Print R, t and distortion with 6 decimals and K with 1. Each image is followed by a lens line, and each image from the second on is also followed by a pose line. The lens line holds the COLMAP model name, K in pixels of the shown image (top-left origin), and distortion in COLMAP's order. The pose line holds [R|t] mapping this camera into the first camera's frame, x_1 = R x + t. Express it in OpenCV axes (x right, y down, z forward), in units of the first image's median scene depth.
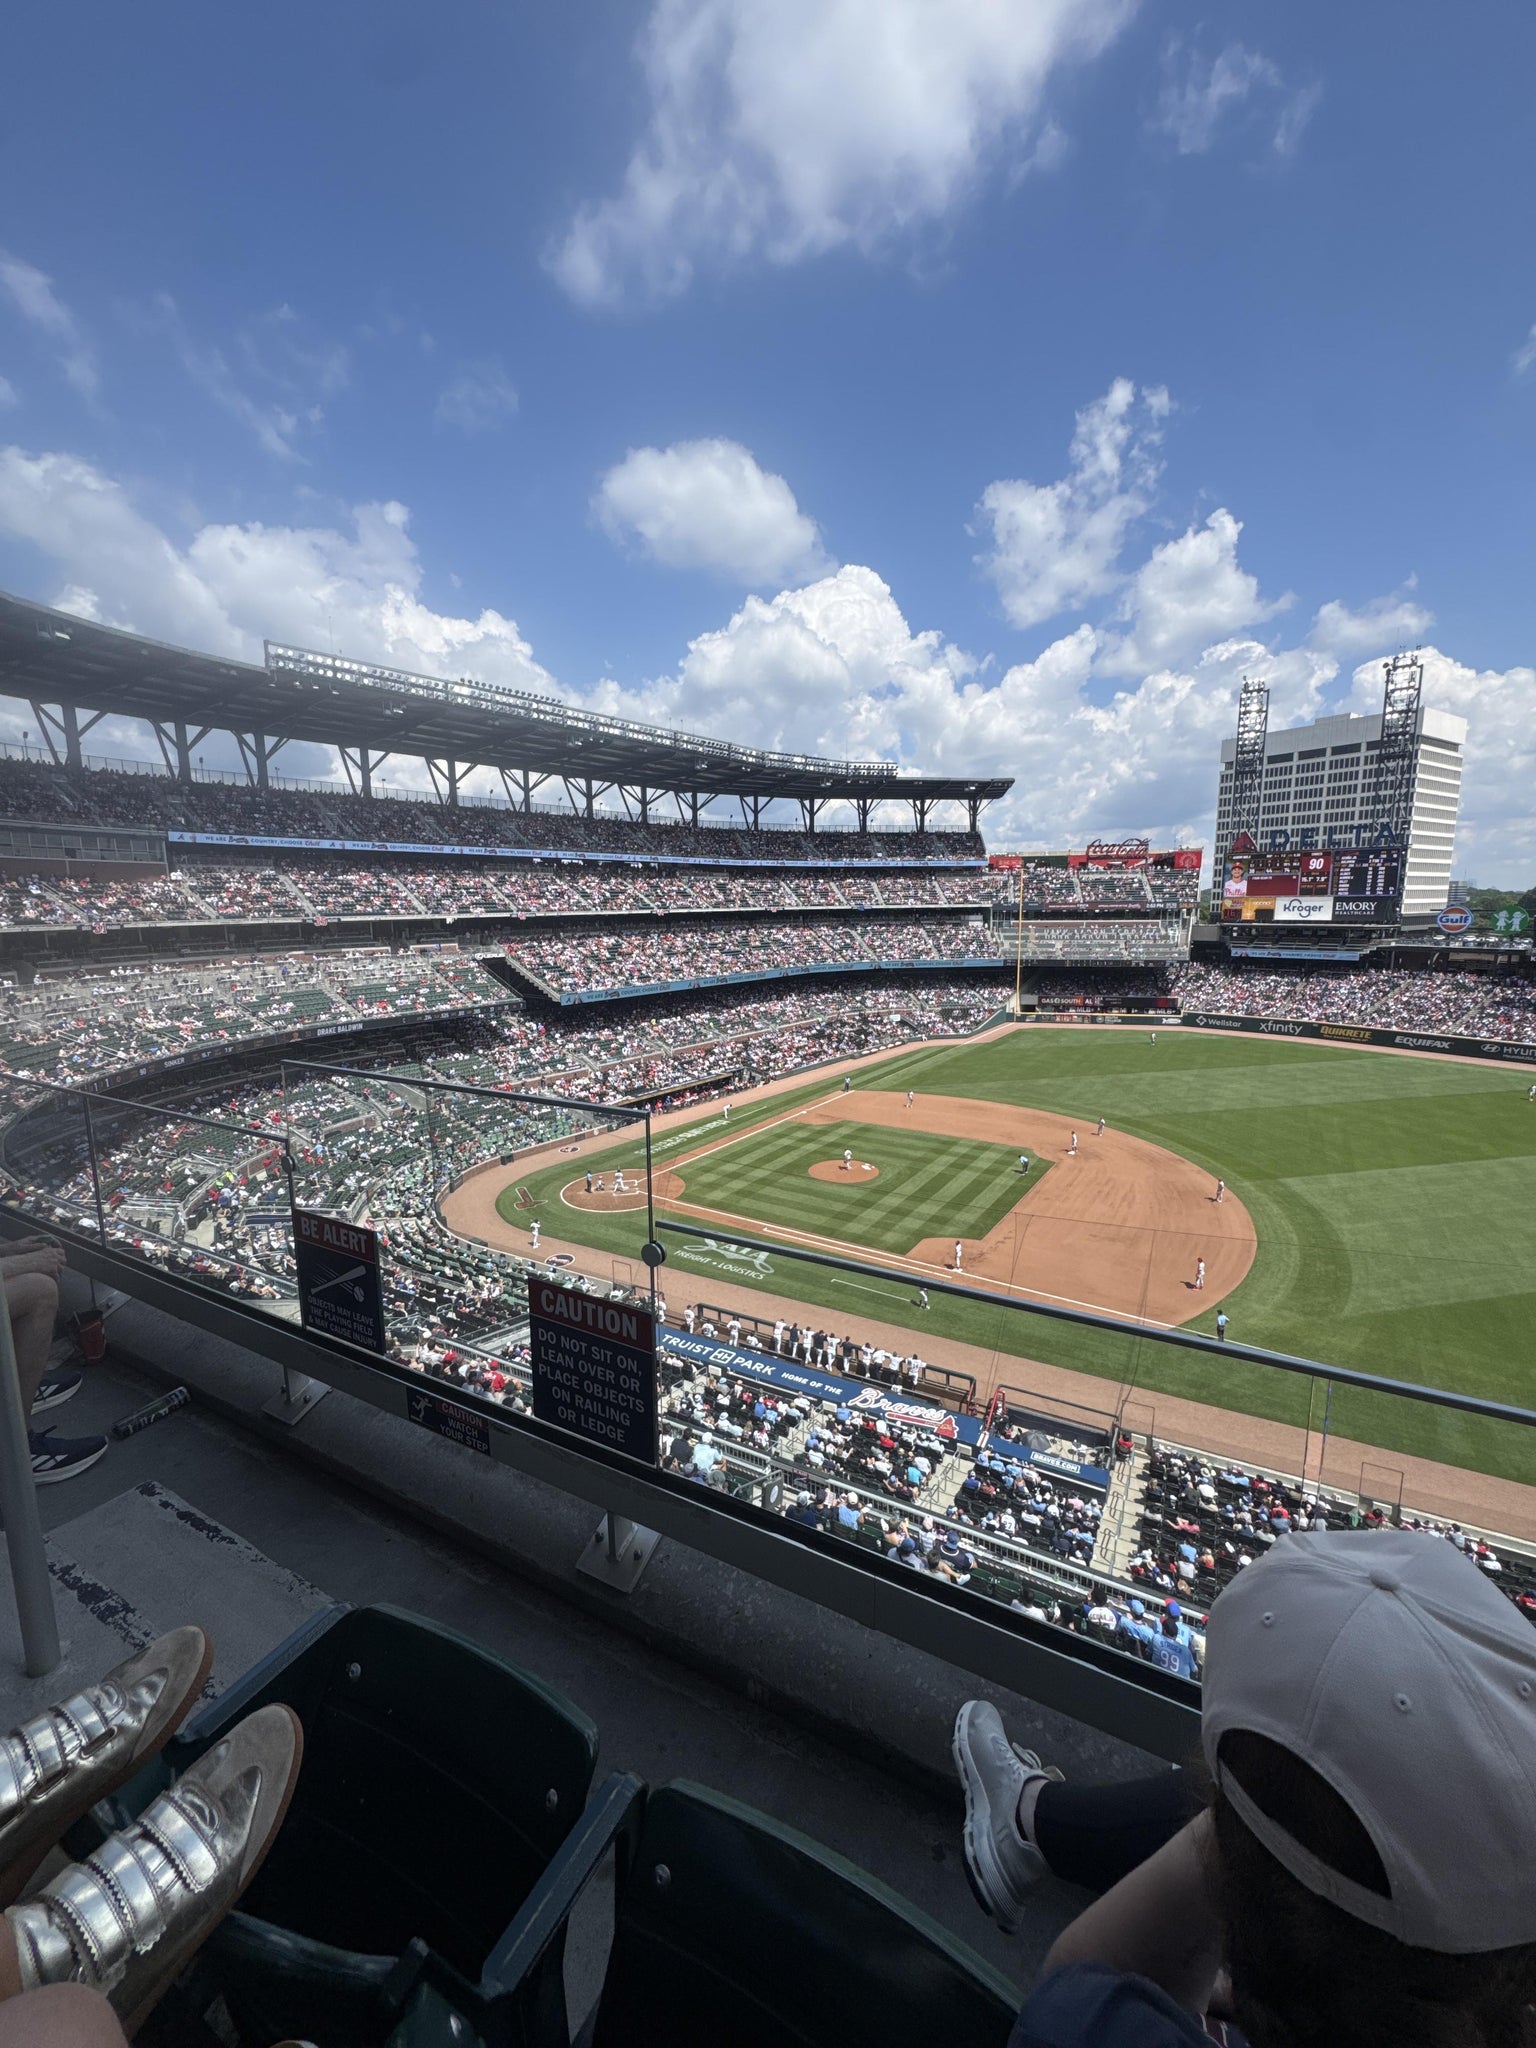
lens RADIAL K [[817.3, 0, 766.2], [0, 817.3, 1025.6], [0, 0, 1]] dist [-0.000440, -0.000022]
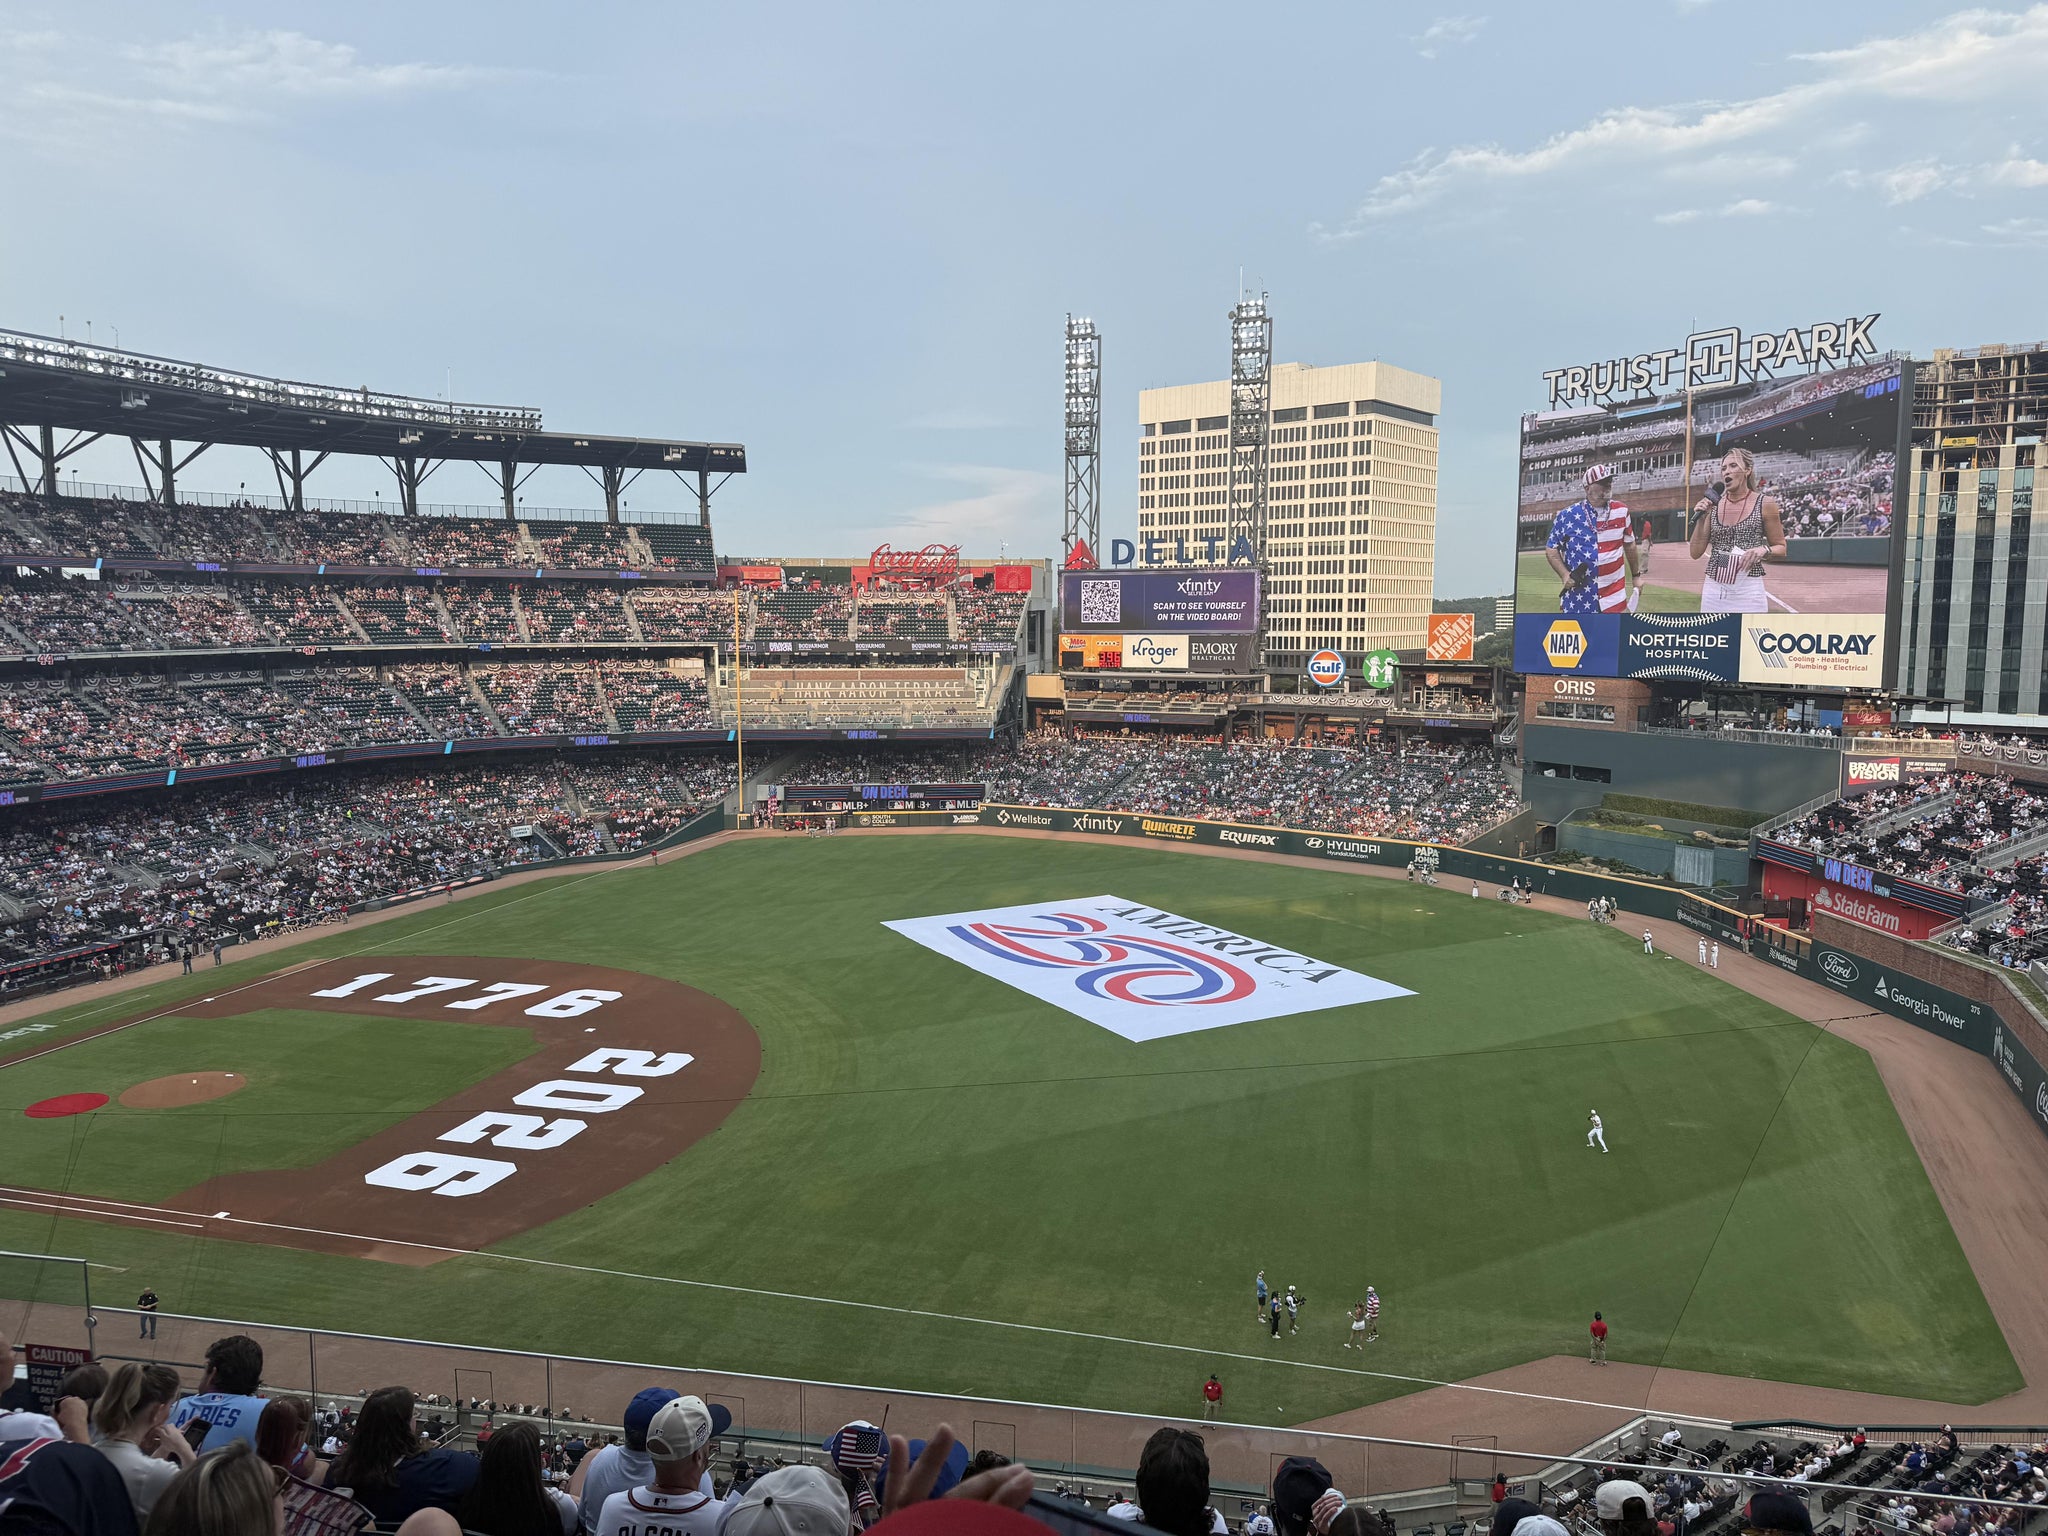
lens RADIAL K [[1431.7, 0, 1028.3], [0, 1431.7, 768.6], [0, 0, 1]] dist [0.143100, -0.244529]
pose [[0.951125, -0.025027, 0.307791, 0.182764], [0.038634, 0.998523, -0.038192, -0.000238], [-0.306381, 0.048217, 0.950687, -0.138512]]
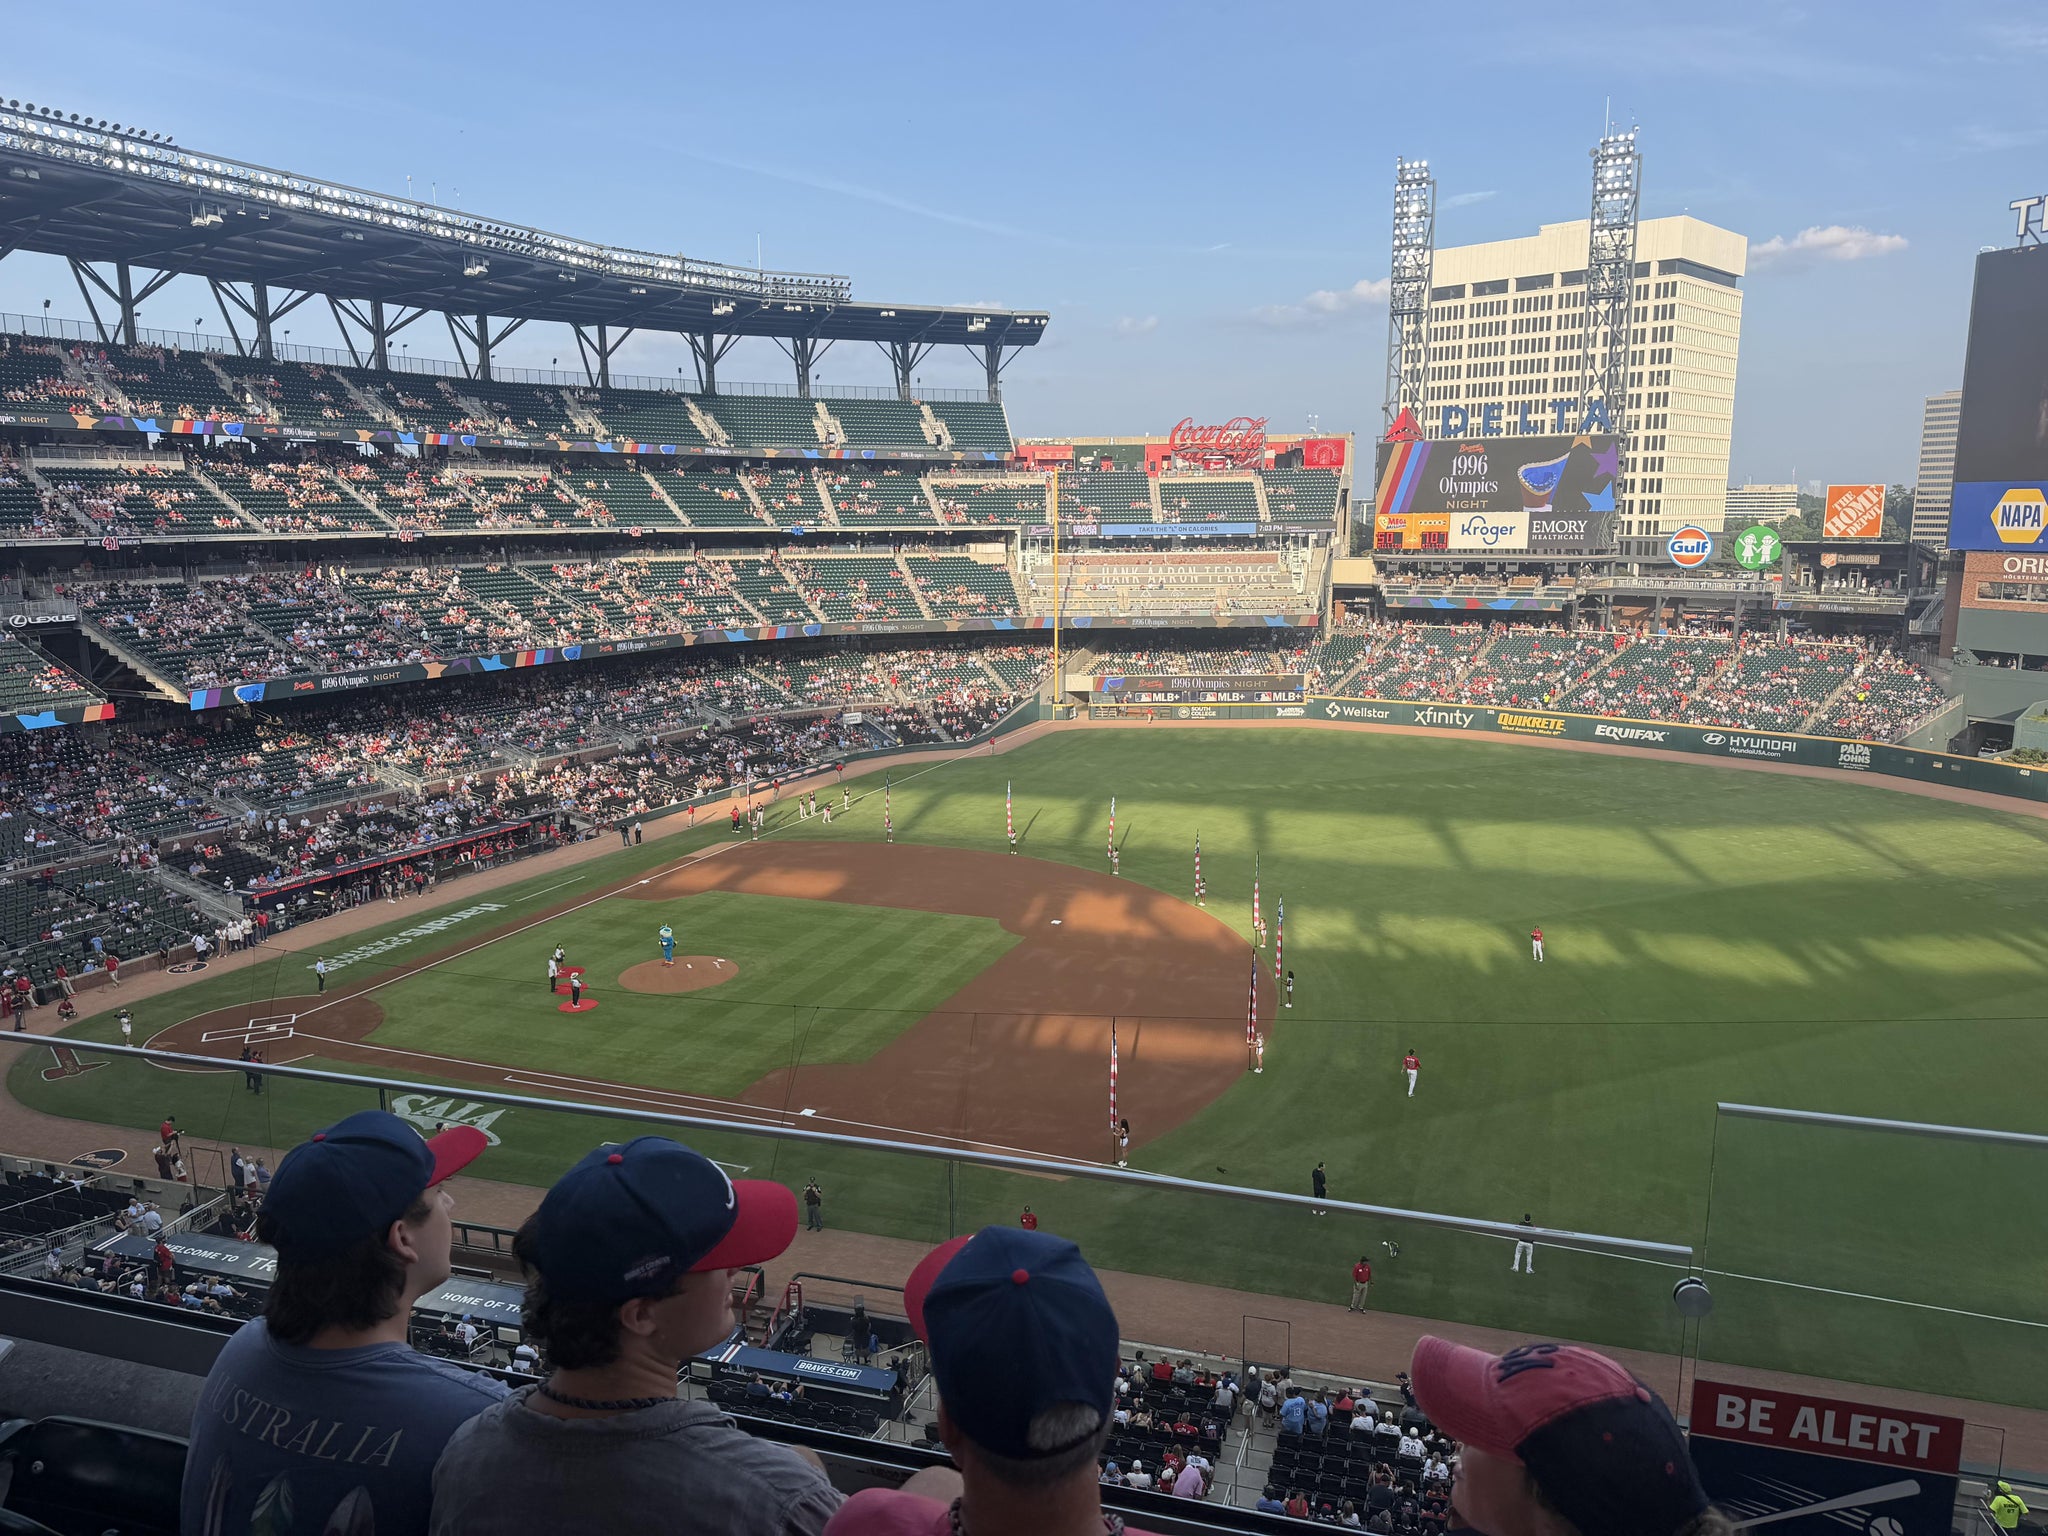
lens RADIAL K [[1441.7, 0, 1032.0], [0, 1441.7, 775.3], [0, 0, 1]] dist [0.060034, -0.073675]
pose [[0.976878, -0.034028, 0.211073, 0.063838], [0.027930, 0.999104, 0.031805, 0.002460], [-0.211966, -0.025175, 0.976953, -0.045155]]
